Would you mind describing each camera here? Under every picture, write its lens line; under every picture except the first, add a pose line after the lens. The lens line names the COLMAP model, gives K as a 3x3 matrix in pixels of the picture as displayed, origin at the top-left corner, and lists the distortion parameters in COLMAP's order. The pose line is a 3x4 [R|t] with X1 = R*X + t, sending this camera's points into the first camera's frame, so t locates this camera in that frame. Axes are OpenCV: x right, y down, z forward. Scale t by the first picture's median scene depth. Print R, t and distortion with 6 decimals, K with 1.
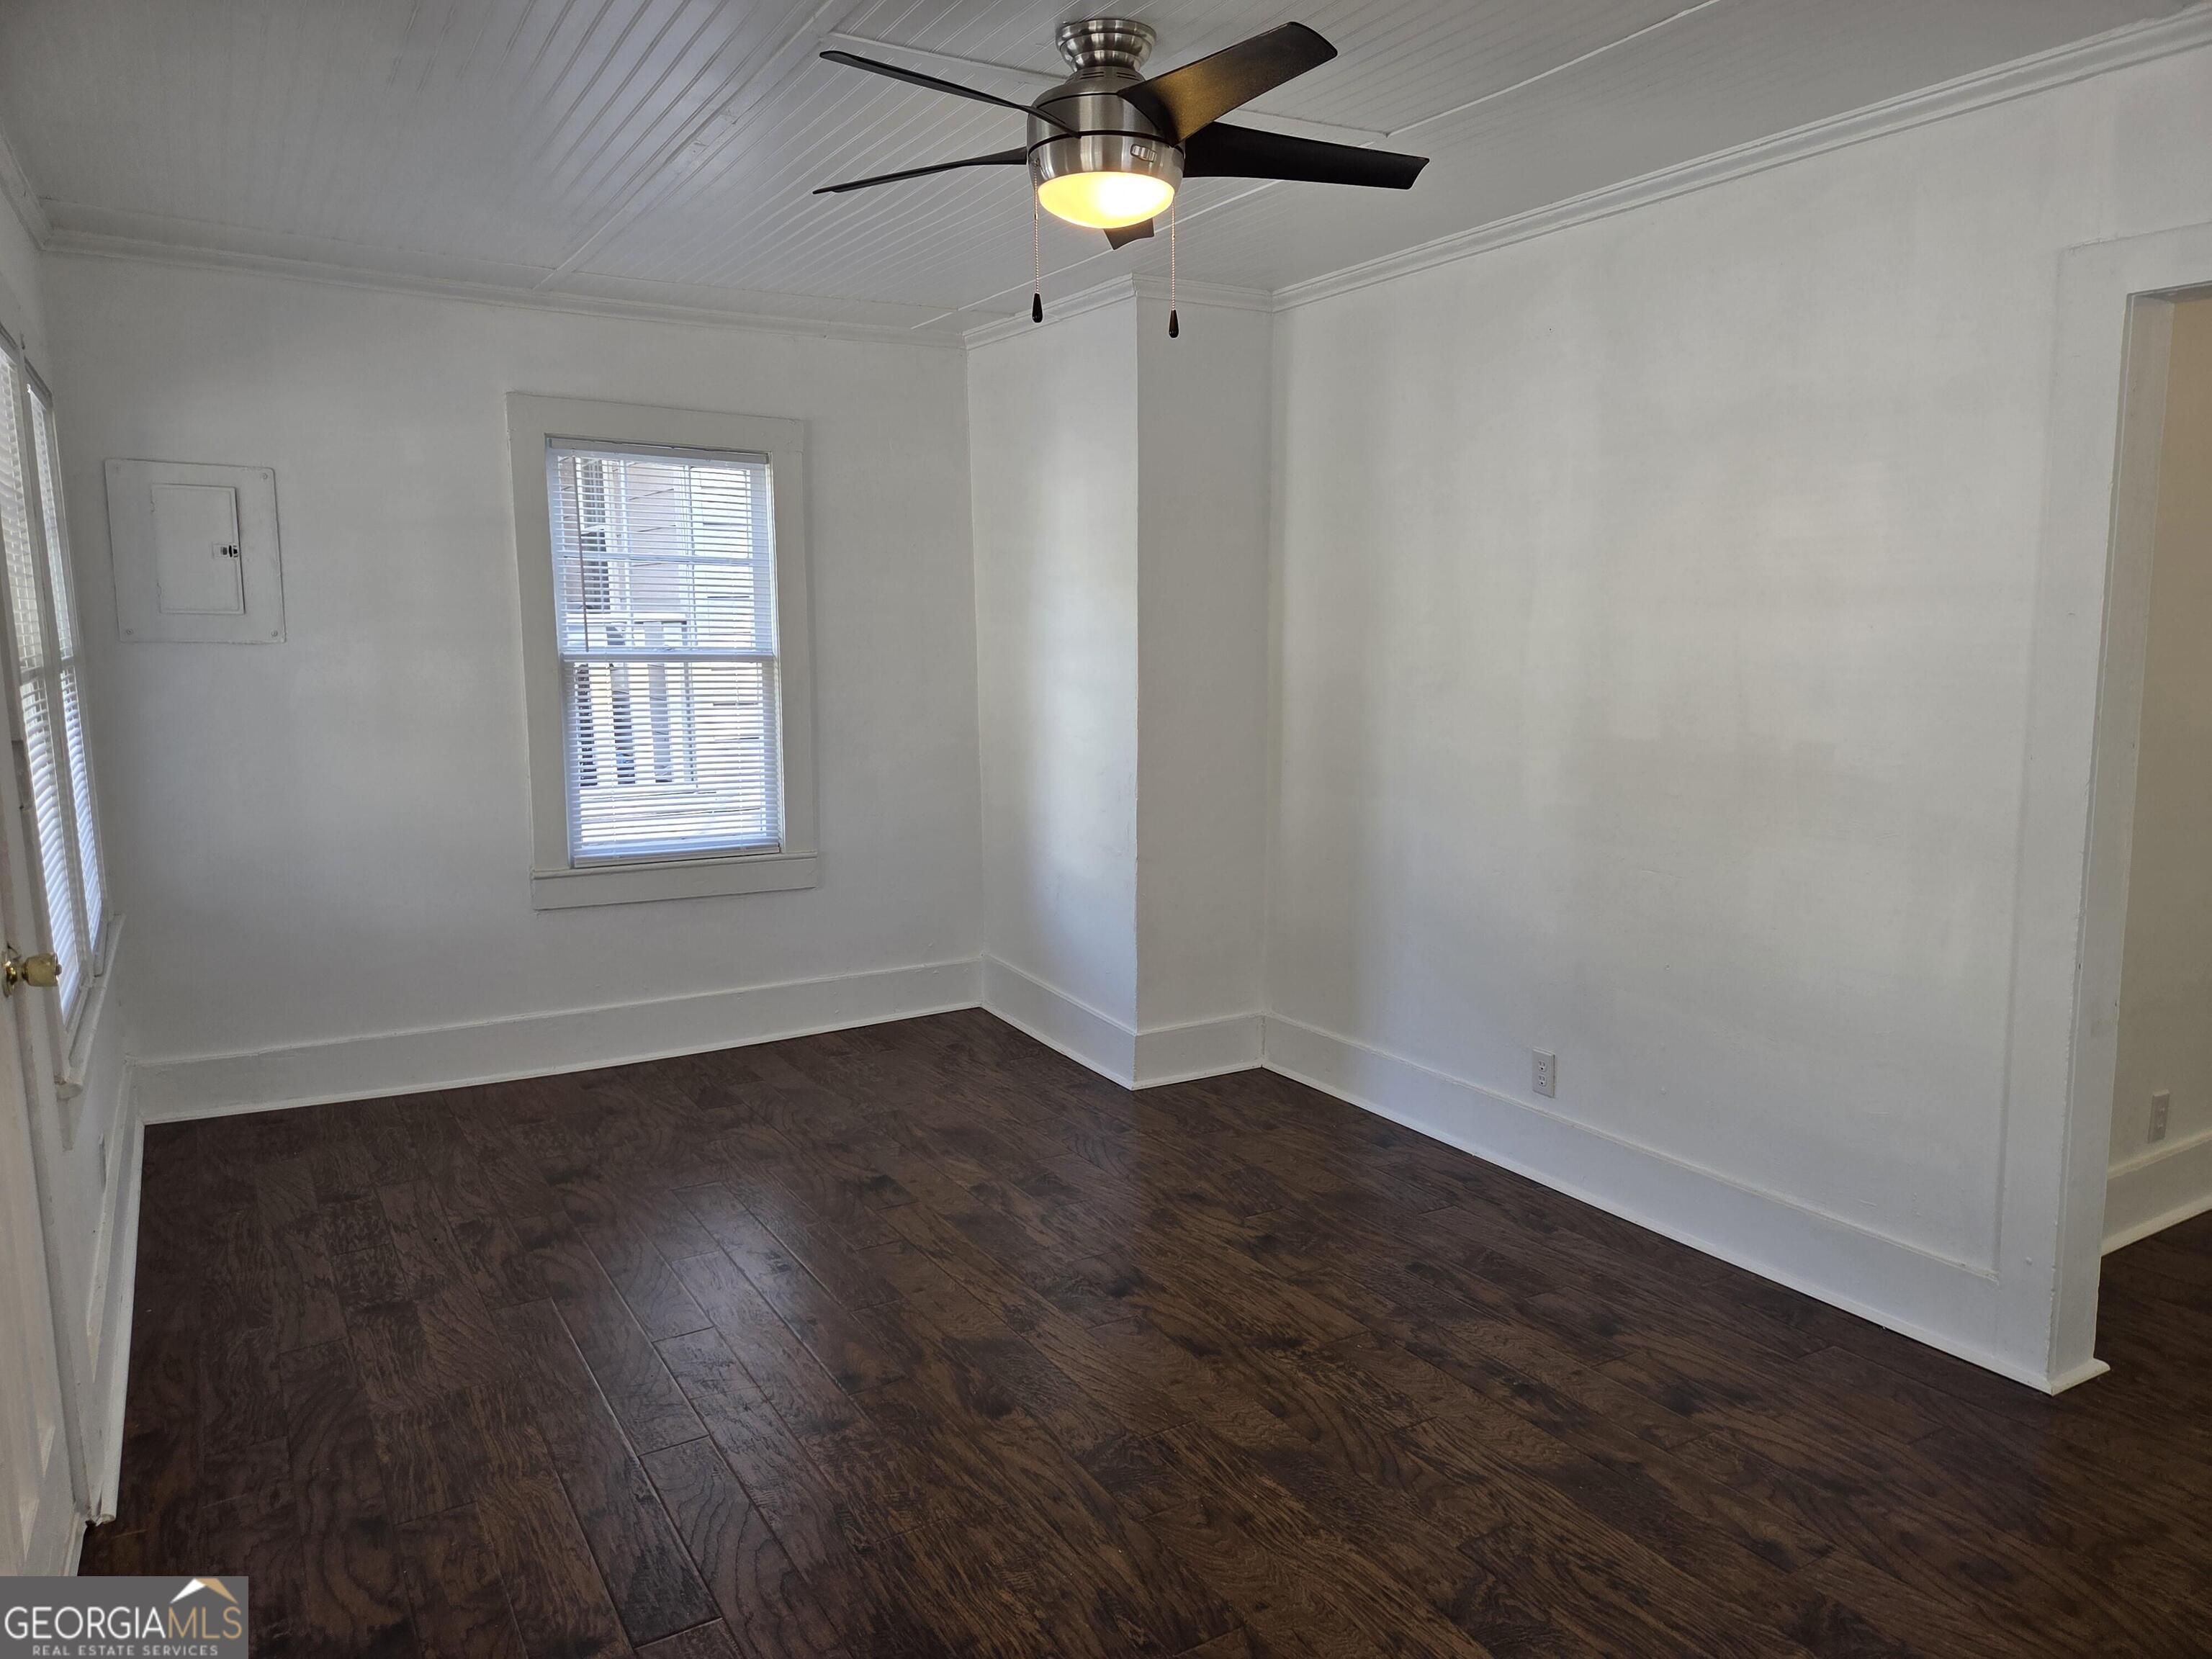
lens RADIAL K [[1457.8, 0, 1108.0], [0, 1457.8, 834.3], [0, 0, 1]] dist [0.067360, -0.057843]
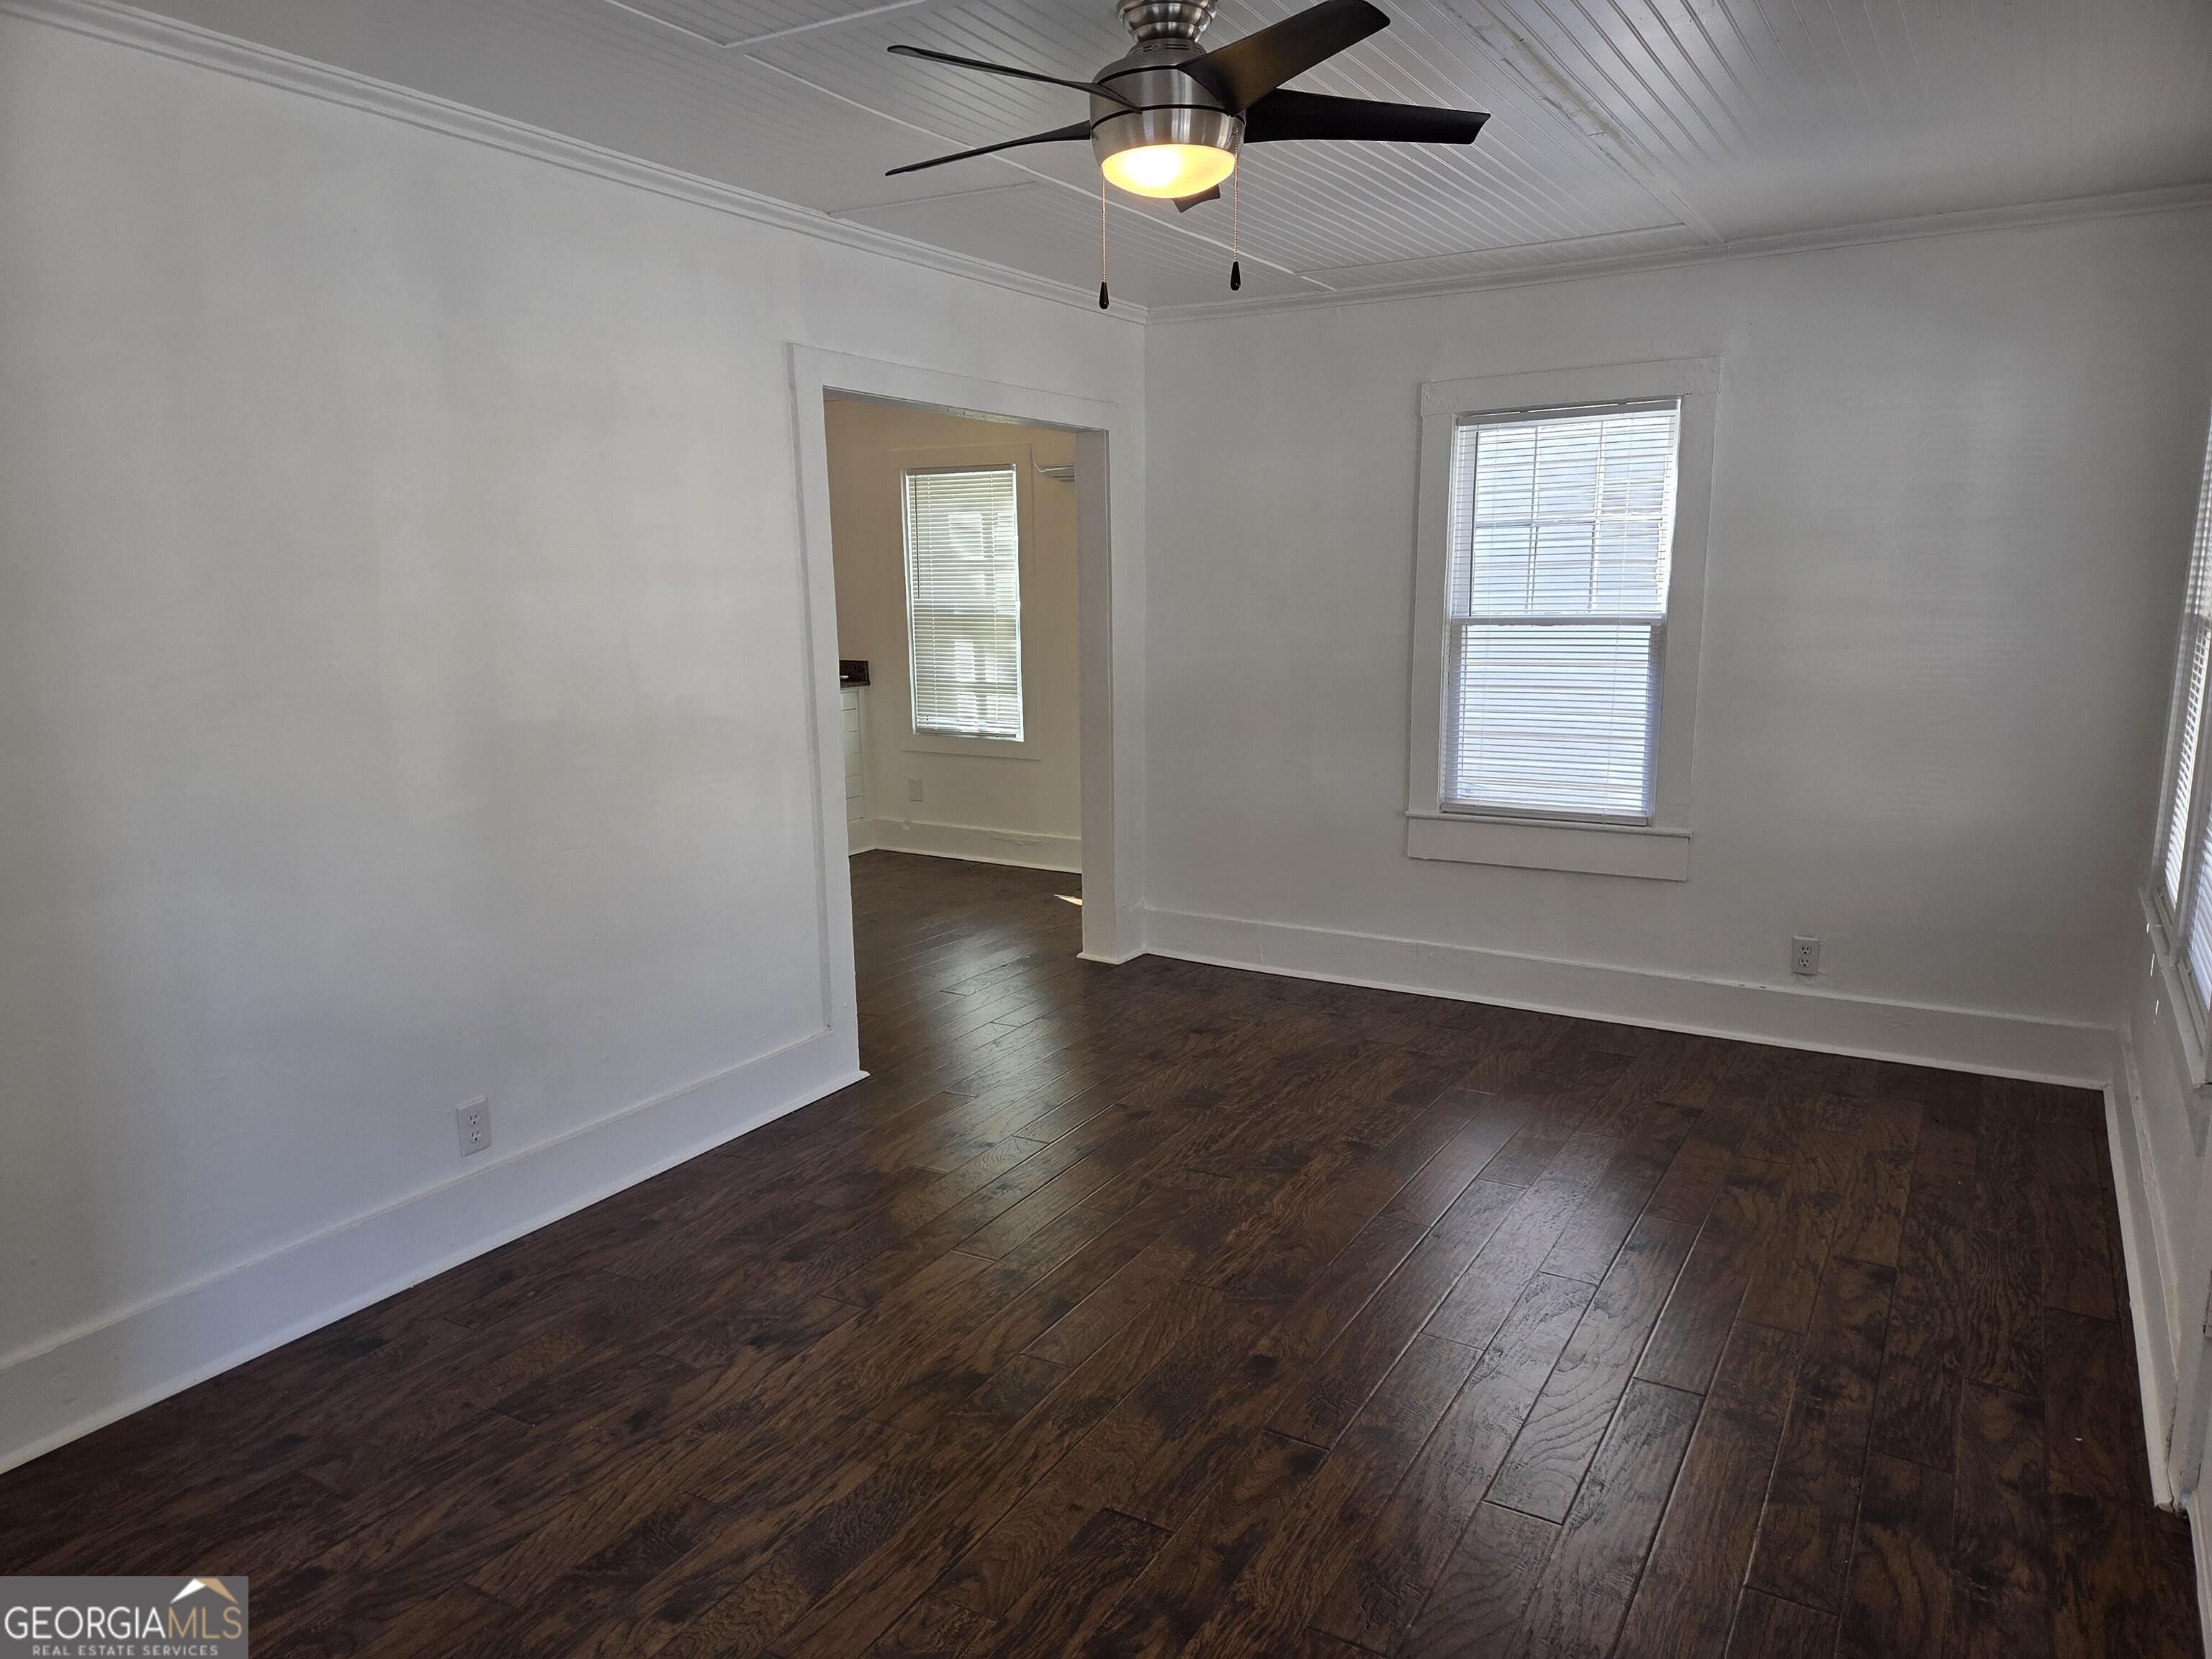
lens RADIAL K [[1457.8, 0, 1108.0], [0, 1457.8, 834.3], [0, 0, 1]] dist [0.067360, -0.057843]
pose [[-0.457570, -0.144714, 0.877318, -0.731798], [0.146670, 0.960868, 0.234992, -0.180935], [-0.876994, 0.236202, -0.418439, 1.214138]]
